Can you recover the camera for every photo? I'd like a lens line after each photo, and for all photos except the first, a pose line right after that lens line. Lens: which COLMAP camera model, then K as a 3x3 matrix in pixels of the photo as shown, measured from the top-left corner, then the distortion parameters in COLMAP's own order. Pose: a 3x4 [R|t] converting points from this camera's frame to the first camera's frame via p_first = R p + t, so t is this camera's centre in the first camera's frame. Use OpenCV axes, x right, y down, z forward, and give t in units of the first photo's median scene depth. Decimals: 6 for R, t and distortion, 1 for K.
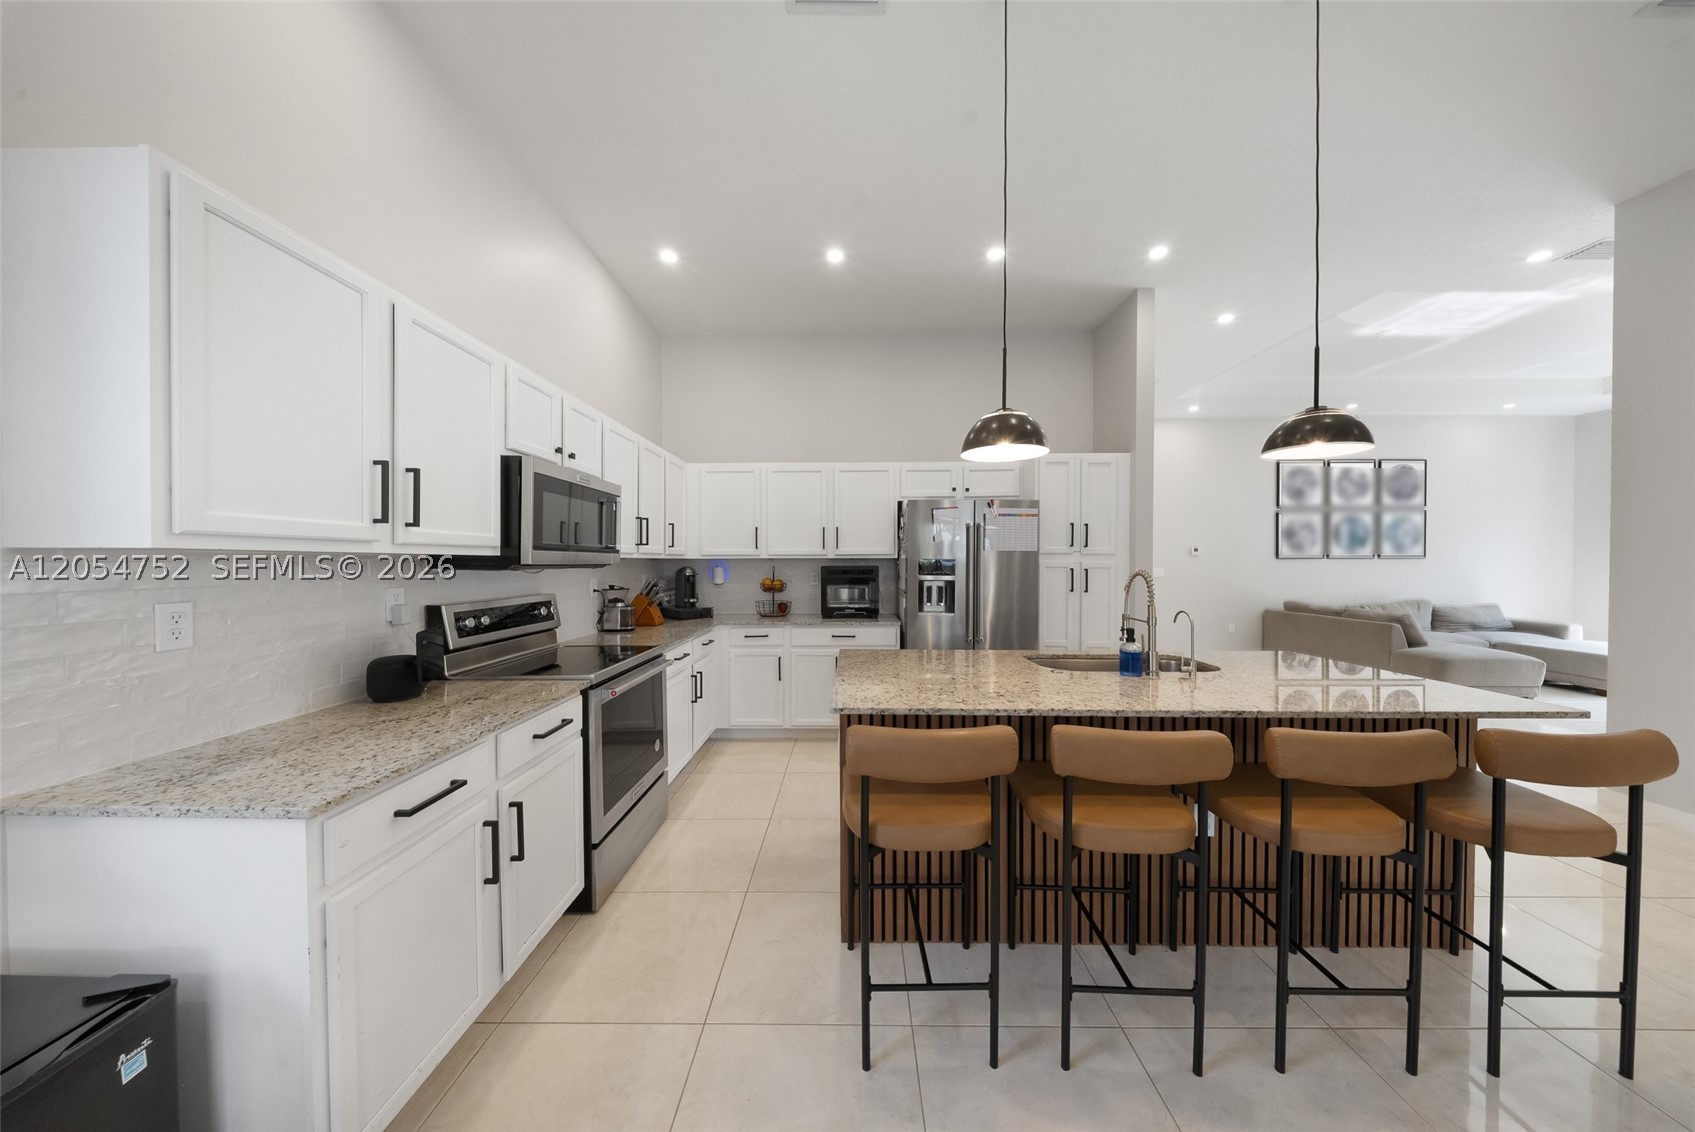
lens RADIAL K [[519.8, 0, 847.5], [0, 519.8, 566.0], [0, 0, 1]] dist [-0.000397, -0.000068]
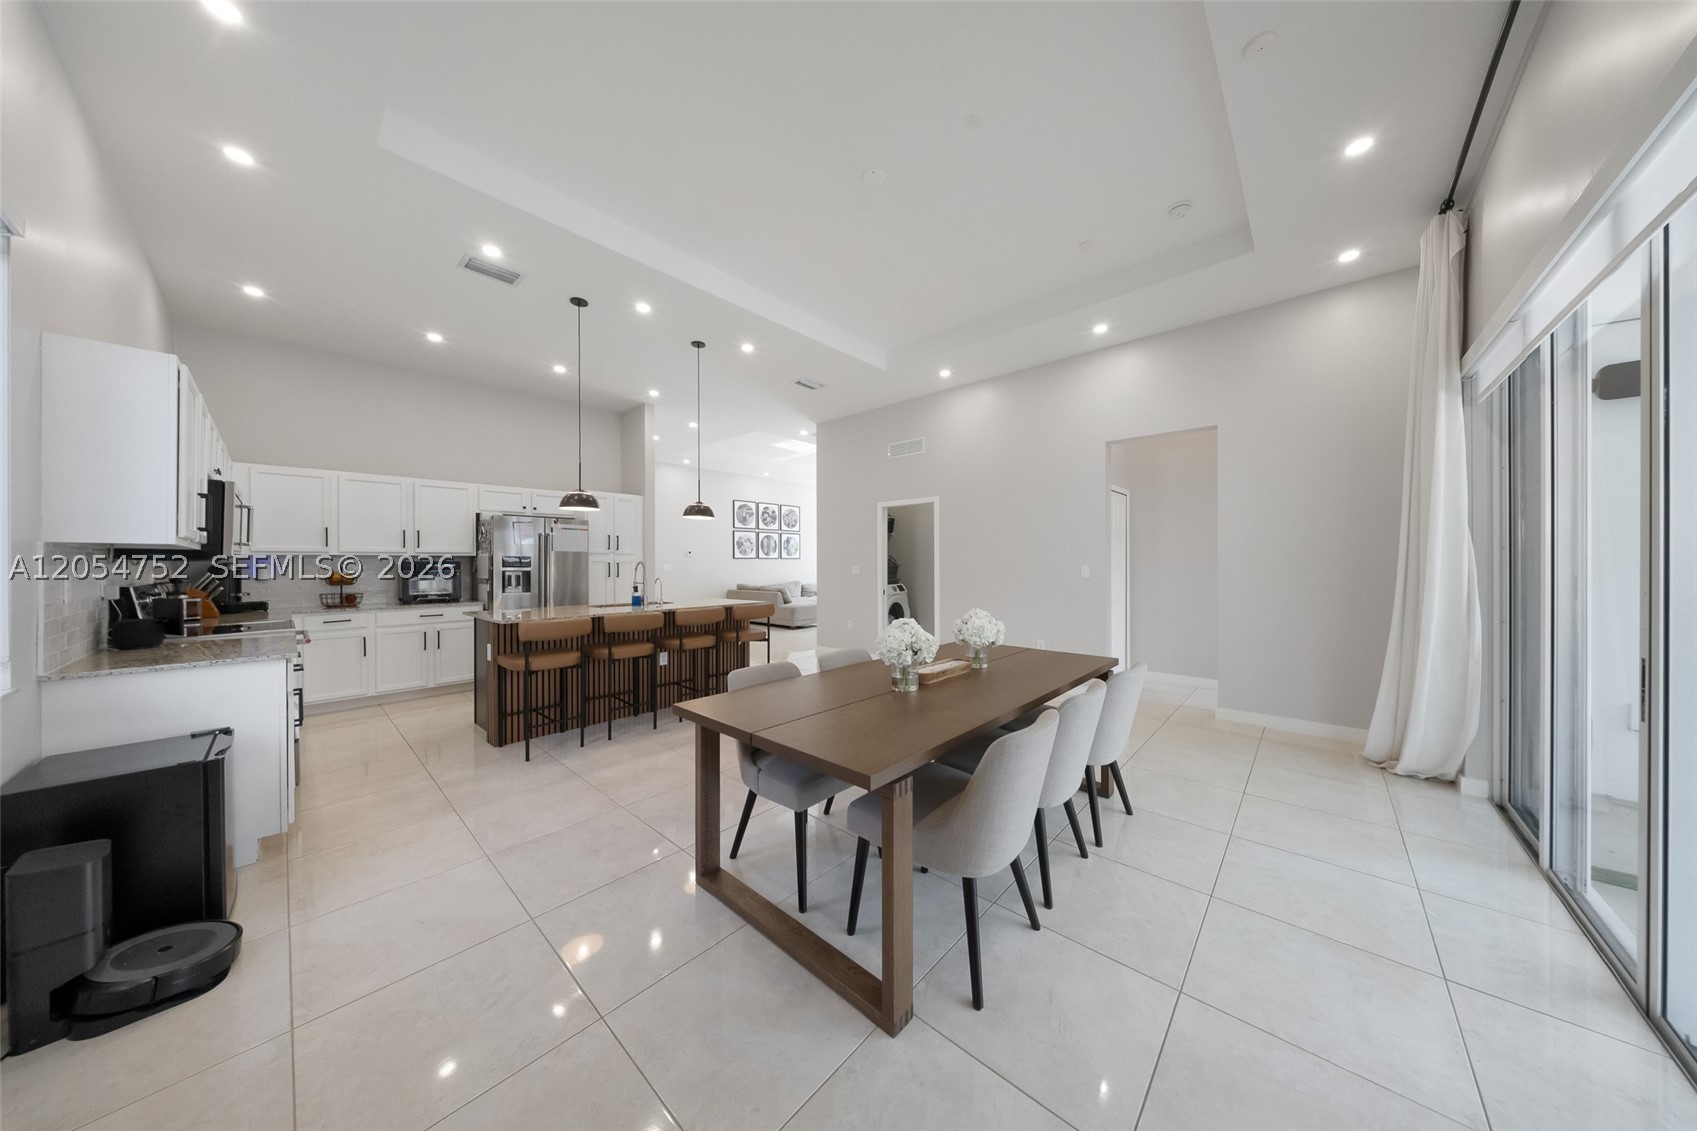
lens RADIAL K [[514.5, 0, 848.5], [0, 514.5, 565.5], [0, 0, 1]] dist [0.000074, -0.000074]
pose [[0.660778, -0.004816, 0.750566, -0.275375], [0.008296, 0.999965, -0.000887, 0.019496], [-0.750536, 0.006813, 0.660795, -0.614579]]
